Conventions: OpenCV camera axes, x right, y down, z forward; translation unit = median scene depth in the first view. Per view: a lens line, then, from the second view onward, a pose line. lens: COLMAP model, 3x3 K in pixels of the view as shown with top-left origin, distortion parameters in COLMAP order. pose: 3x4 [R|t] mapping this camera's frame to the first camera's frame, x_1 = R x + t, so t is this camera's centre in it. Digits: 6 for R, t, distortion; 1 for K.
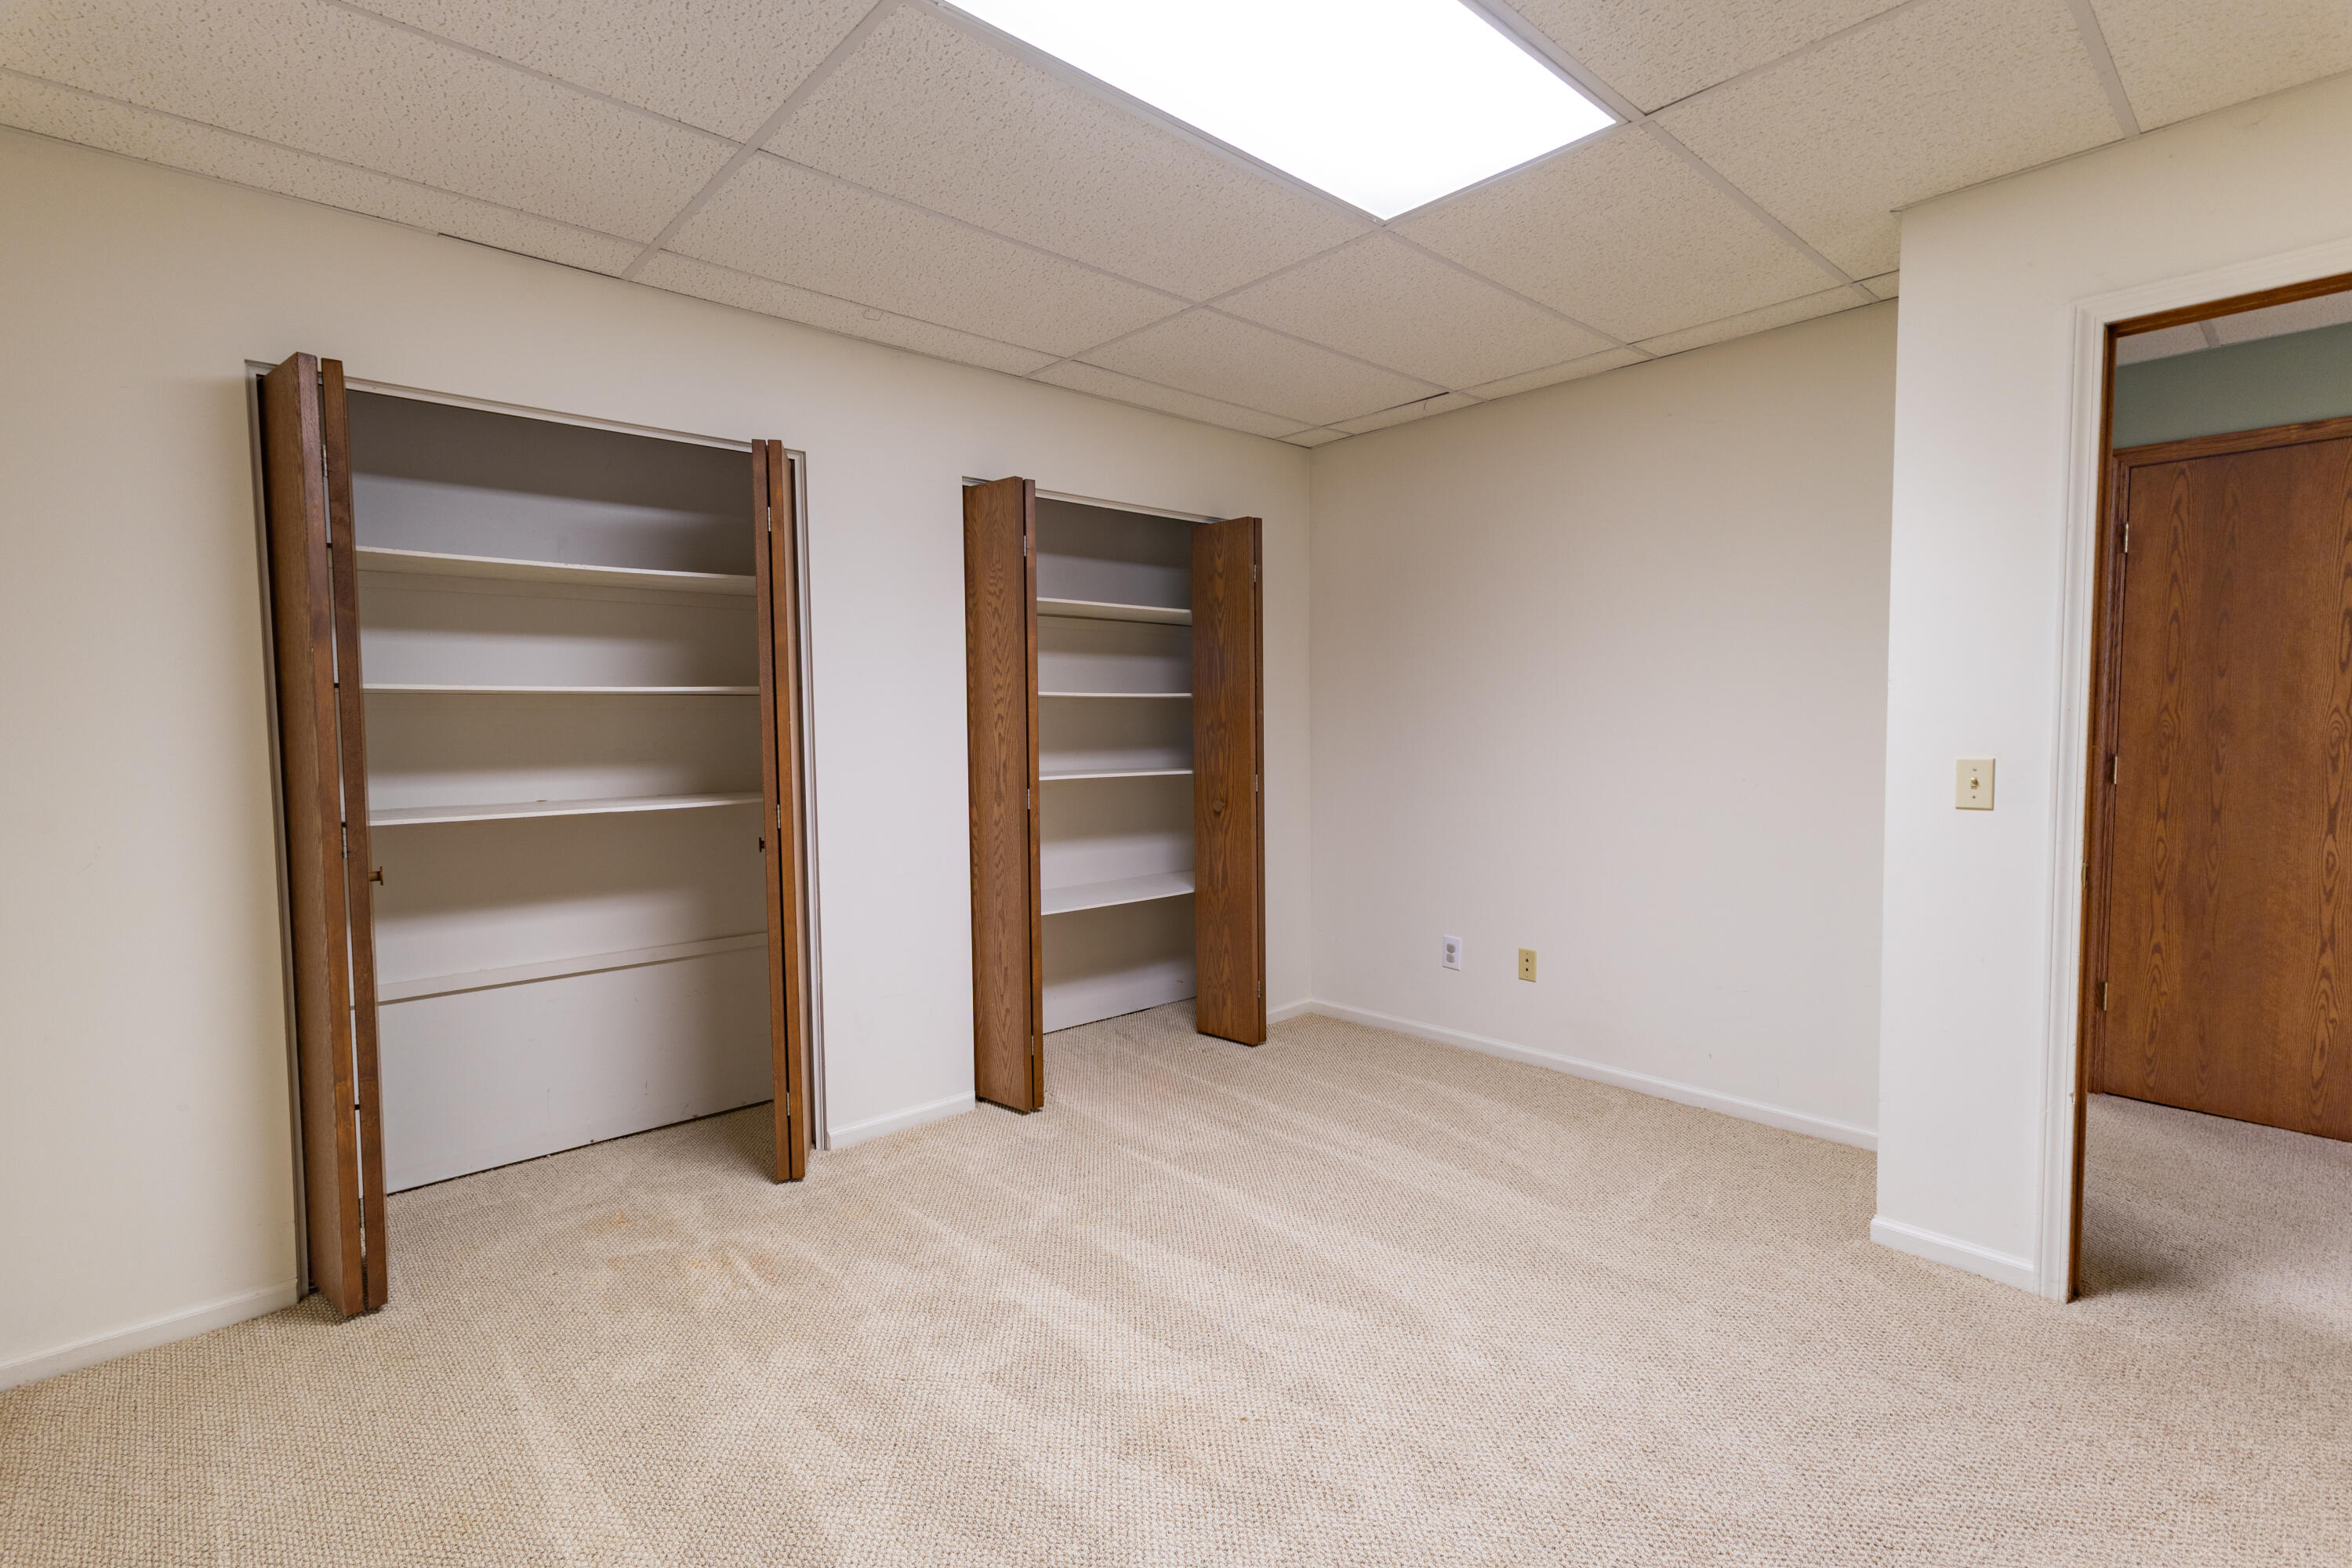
lens RADIAL K [[1090.2, 0, 1180.2], [0, 1090.2, 788.0], [0, 0, 1]] dist [0.001792, 0.000311]
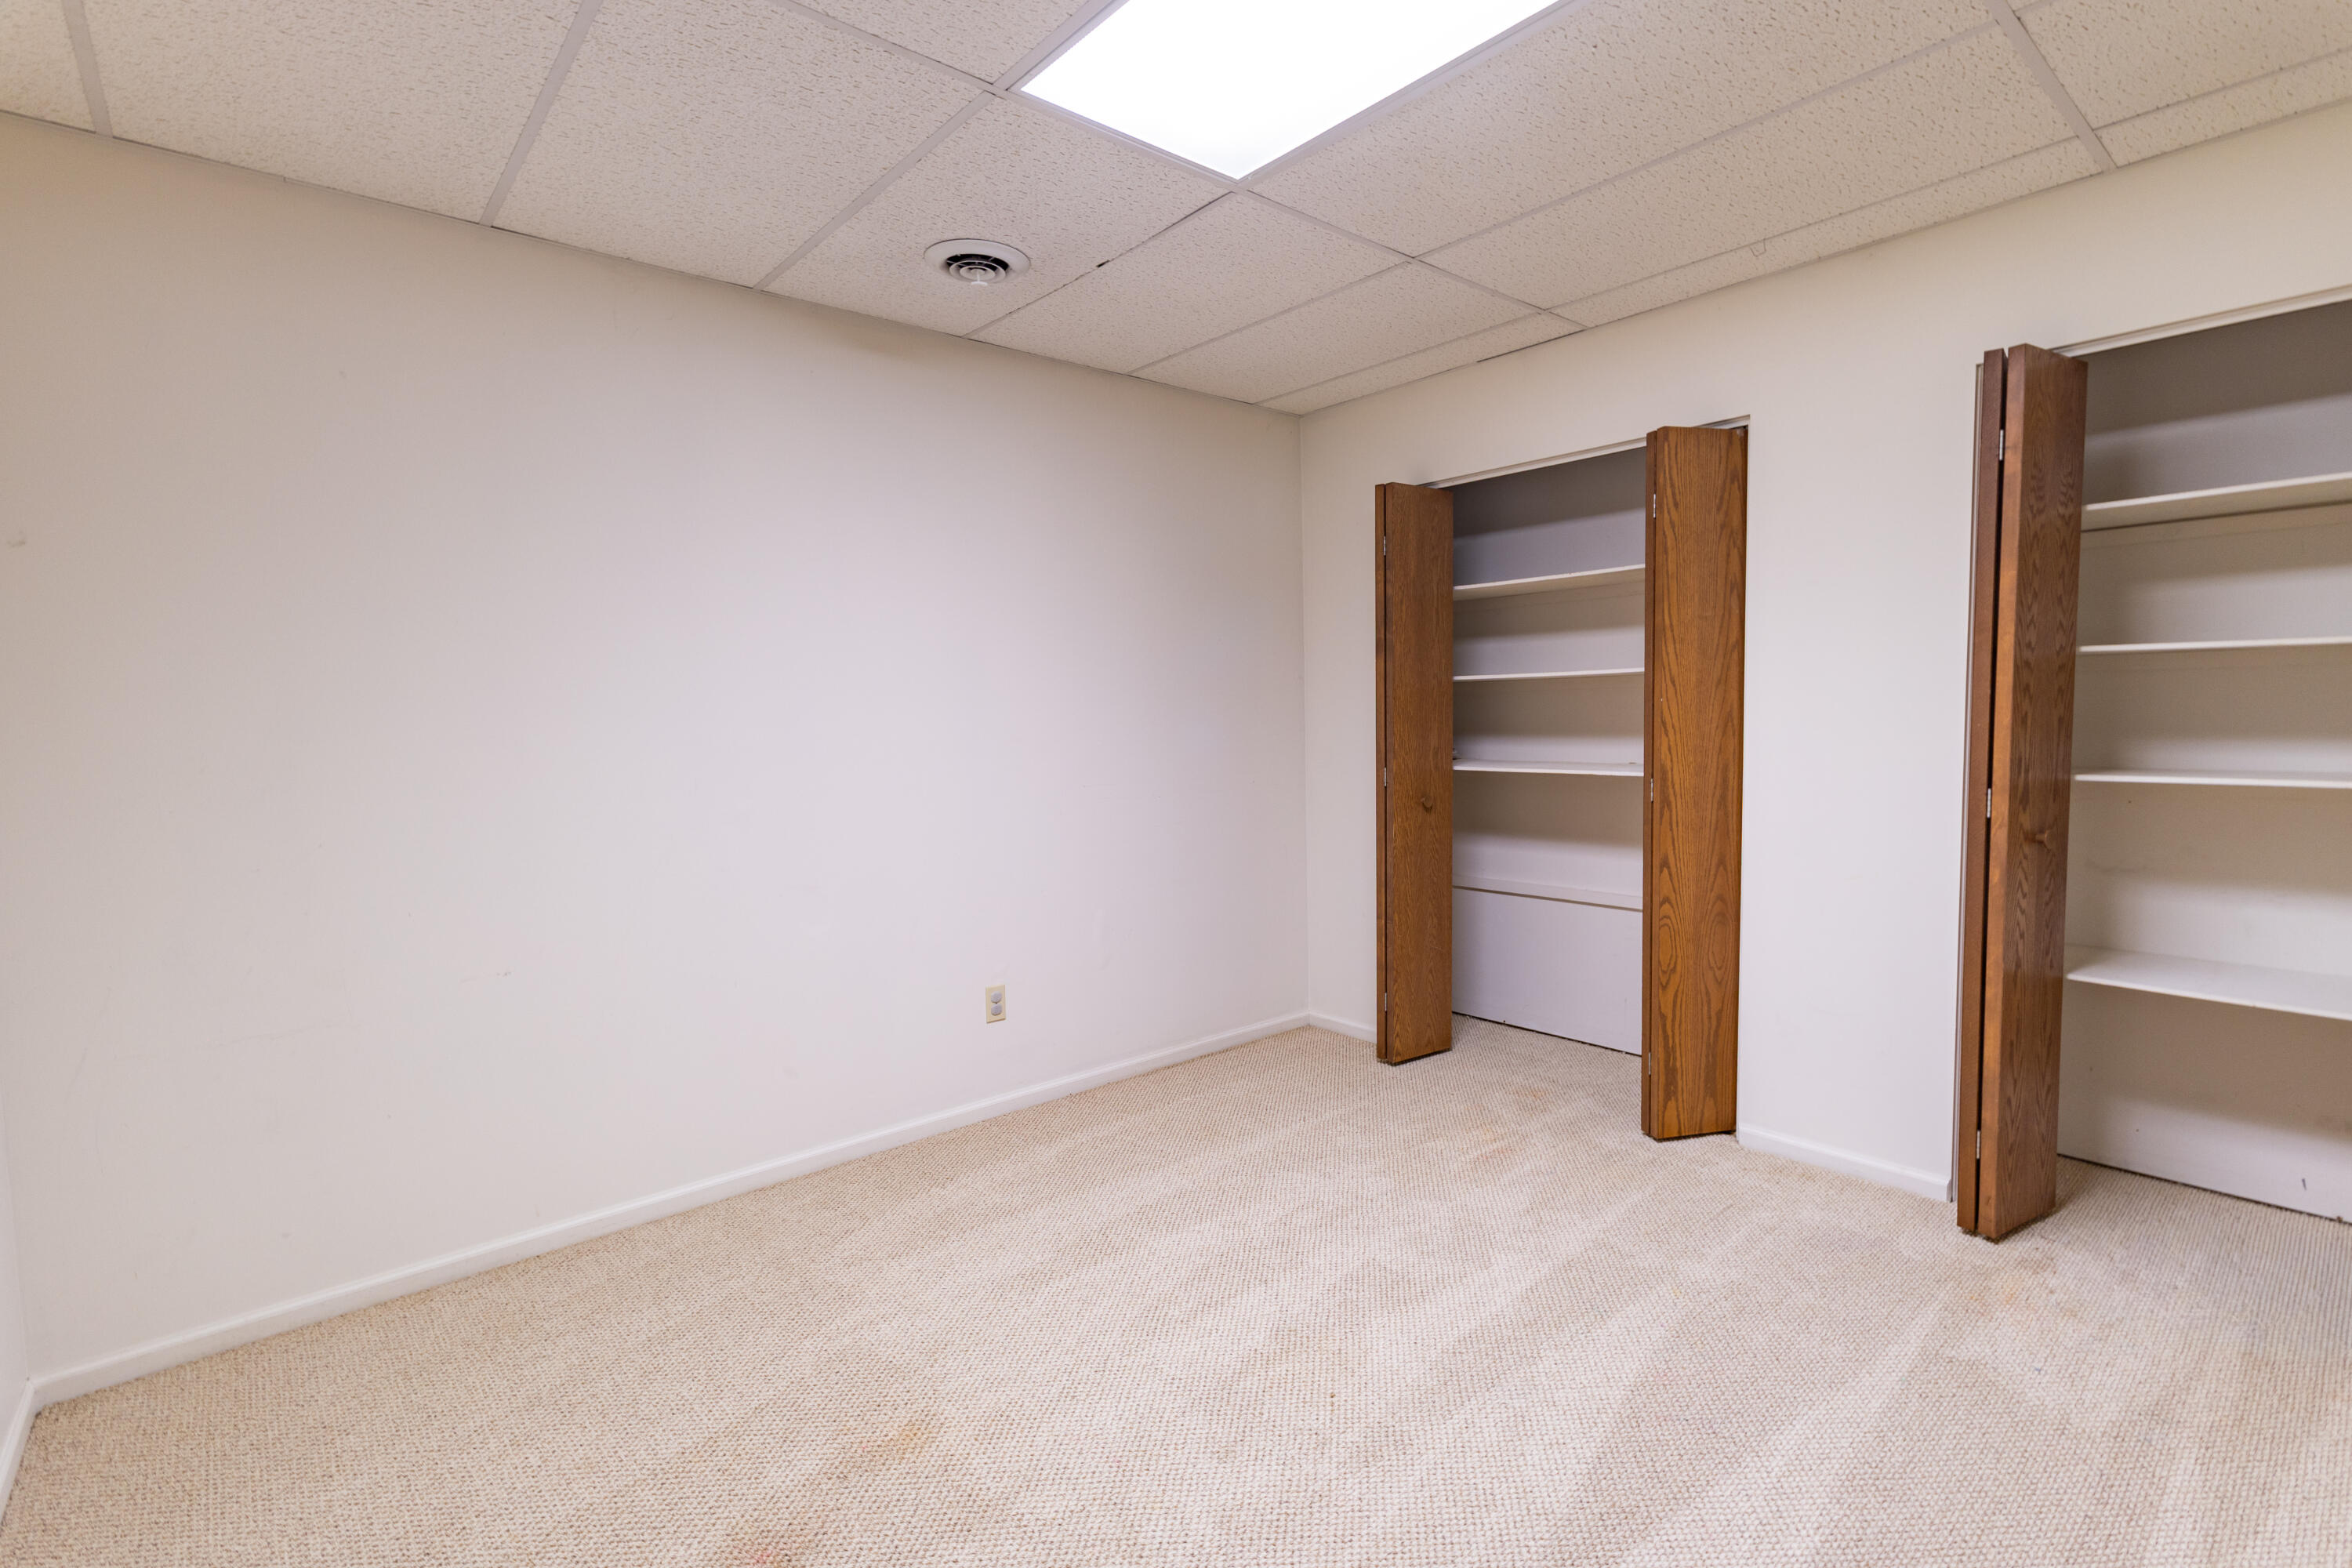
lens RADIAL K [[1090.2, 0, 1180.2], [0, 1090.2, 788.0], [0, 0, 1]] dist [0.001792, 0.000311]
pose [[-0.042053, 0.079589, -0.995940, 0.755763], [-0.038496, 0.995953, 0.081215, -0.046938], [0.998373, 0.041755, -0.038819, 0.637593]]
